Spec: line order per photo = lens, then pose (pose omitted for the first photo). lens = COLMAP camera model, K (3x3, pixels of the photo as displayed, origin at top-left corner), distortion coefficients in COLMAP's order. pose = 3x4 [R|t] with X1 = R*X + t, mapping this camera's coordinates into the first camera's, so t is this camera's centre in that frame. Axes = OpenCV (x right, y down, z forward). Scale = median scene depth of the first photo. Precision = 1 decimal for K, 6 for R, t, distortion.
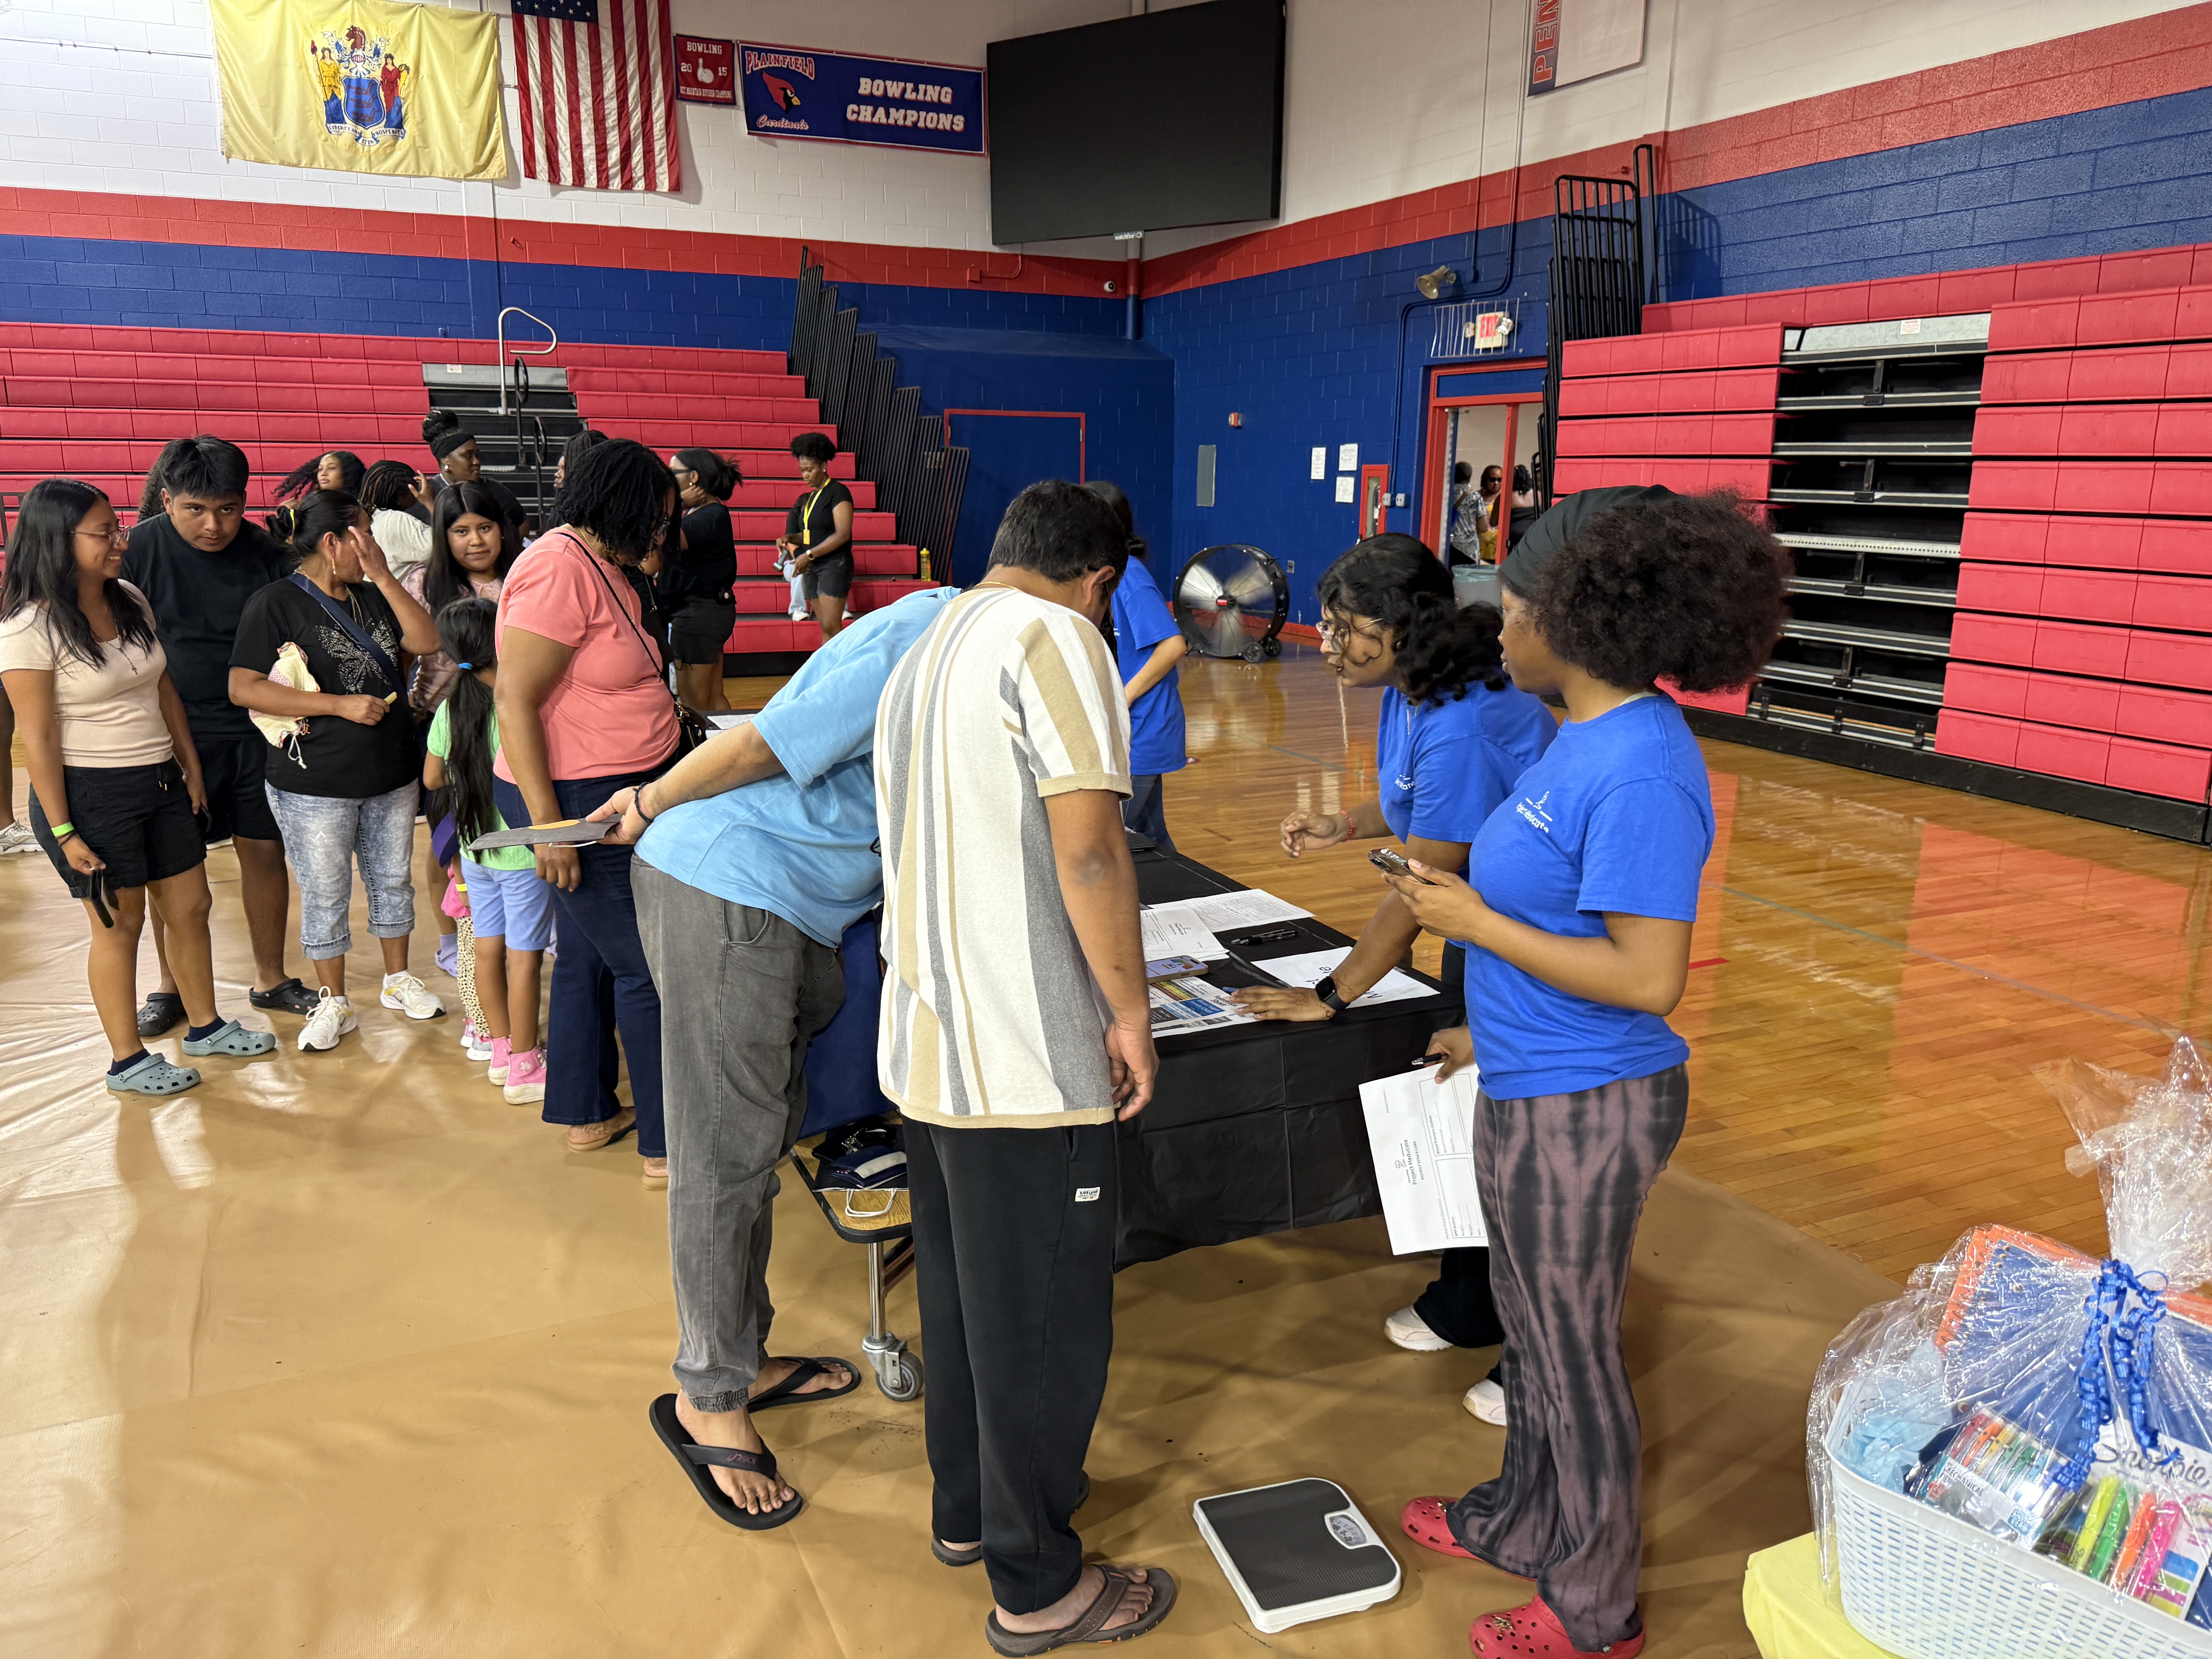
lens RADIAL K [[1596.2, 0, 1095.0], [0, 1596.2, 834.9], [0, 0, 1]] dist [-0.003045, -0.004698]
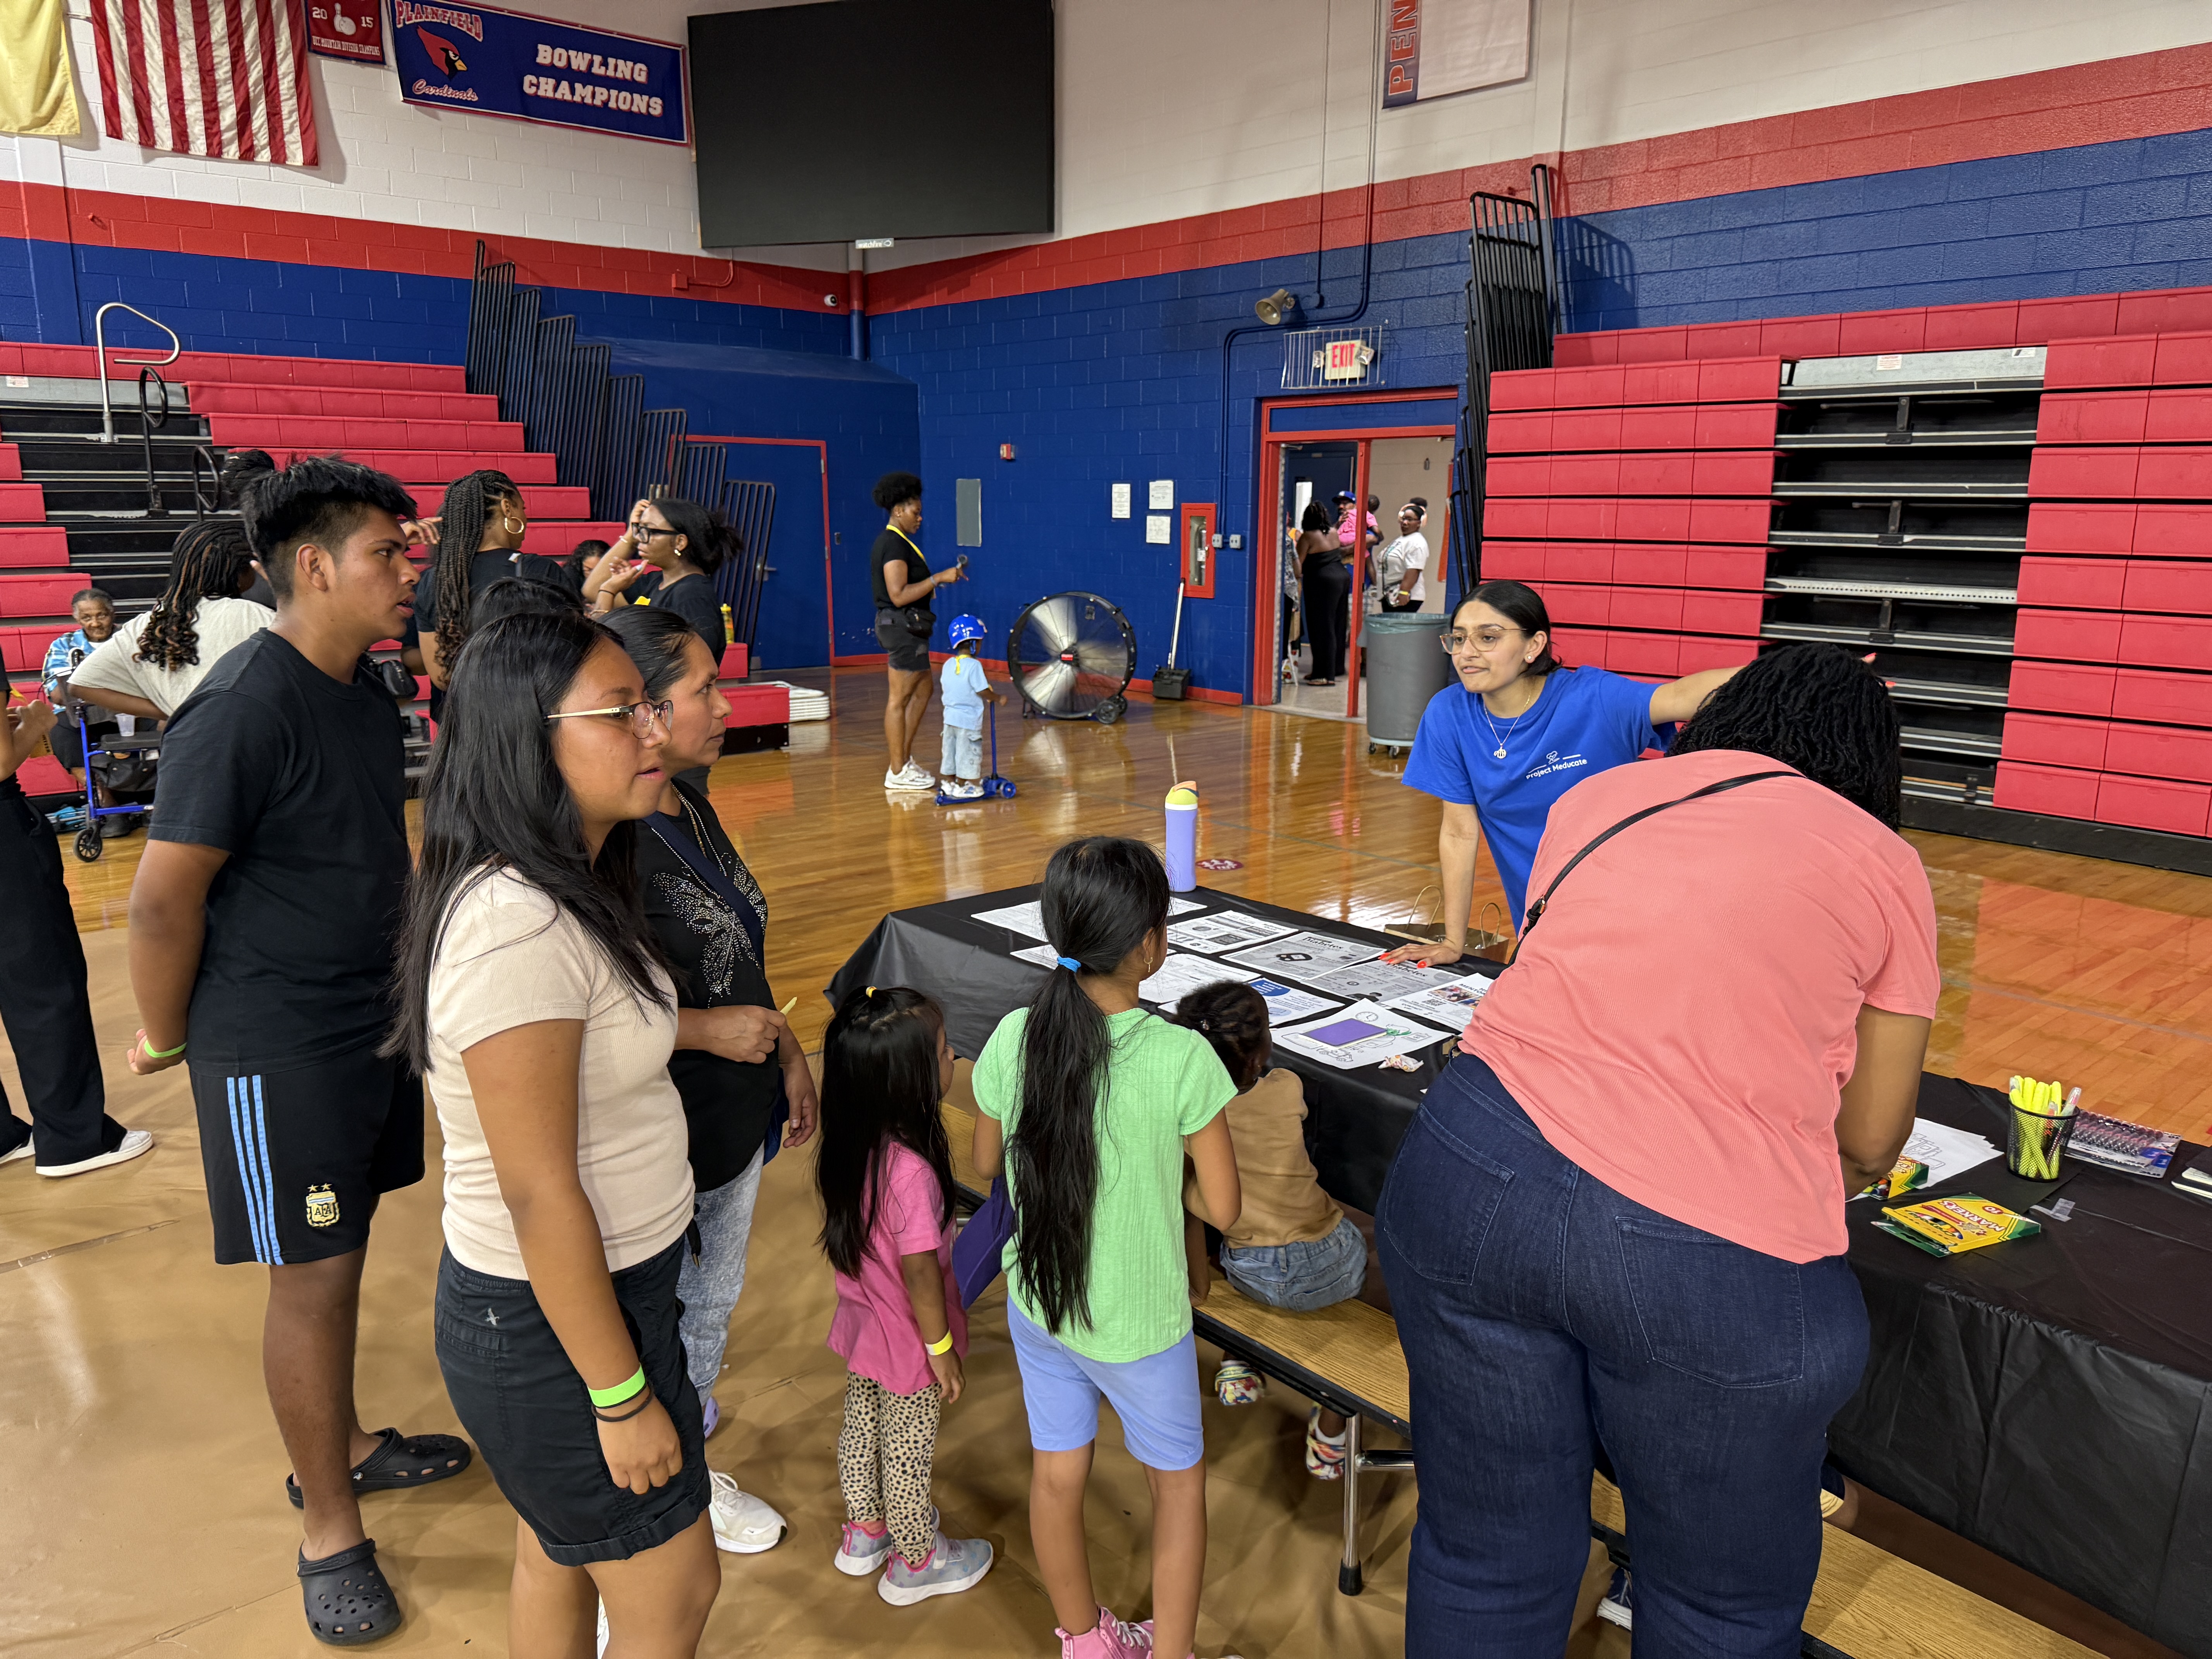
lens RADIAL K [[1605.6, 0, 1111.0], [0, 1605.6, 828.5], [0, 0, 1]] dist [0.001522, -0.007982]
pose [[0.954732, -0.064073, 0.290486, -0.146087], [0.070450, 0.997449, -0.011537, -0.036961], [-0.289006, 0.031480, 0.956810, 0.133644]]
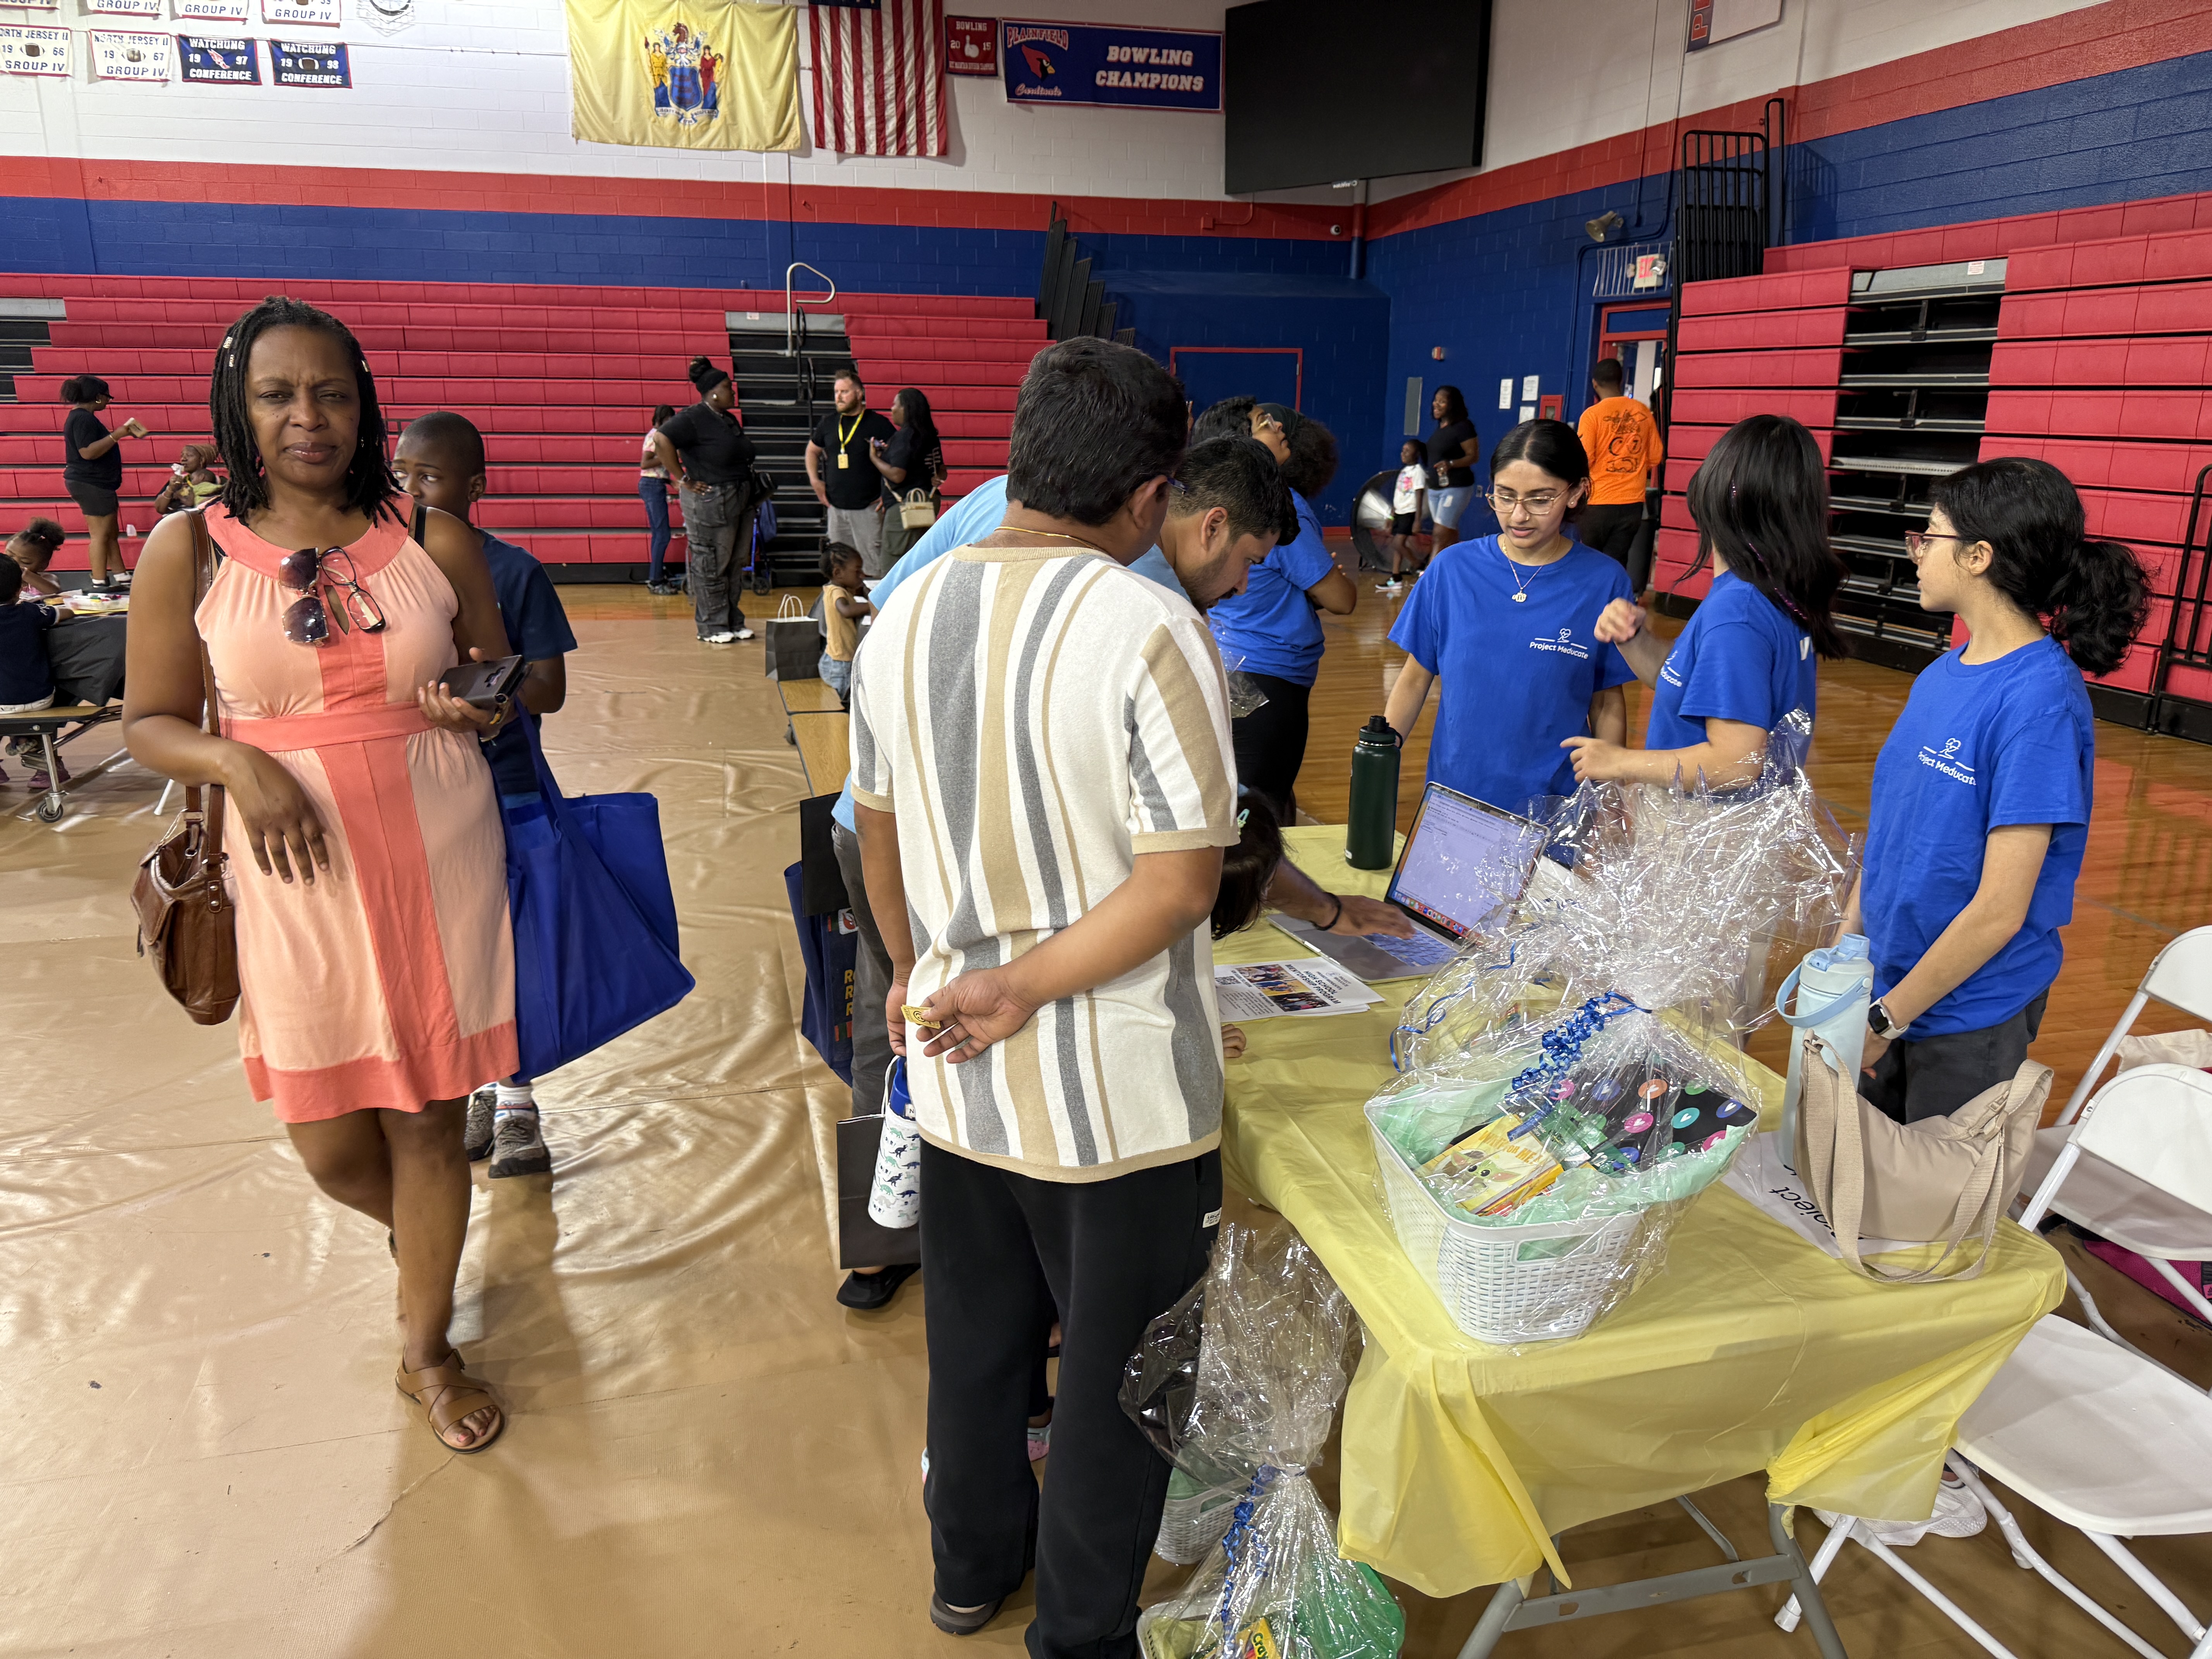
lens RADIAL K [[1605.6, 0, 1111.0], [0, 1605.6, 828.5], [0, 0, 1]] dist [0.001522, -0.007982]
pose [[0.983095, 0.045532, -0.177343, 0.085730], [-0.039649, 0.998544, 0.036581, 0.031063], [0.178751, -0.028931, 0.983469, -0.127146]]
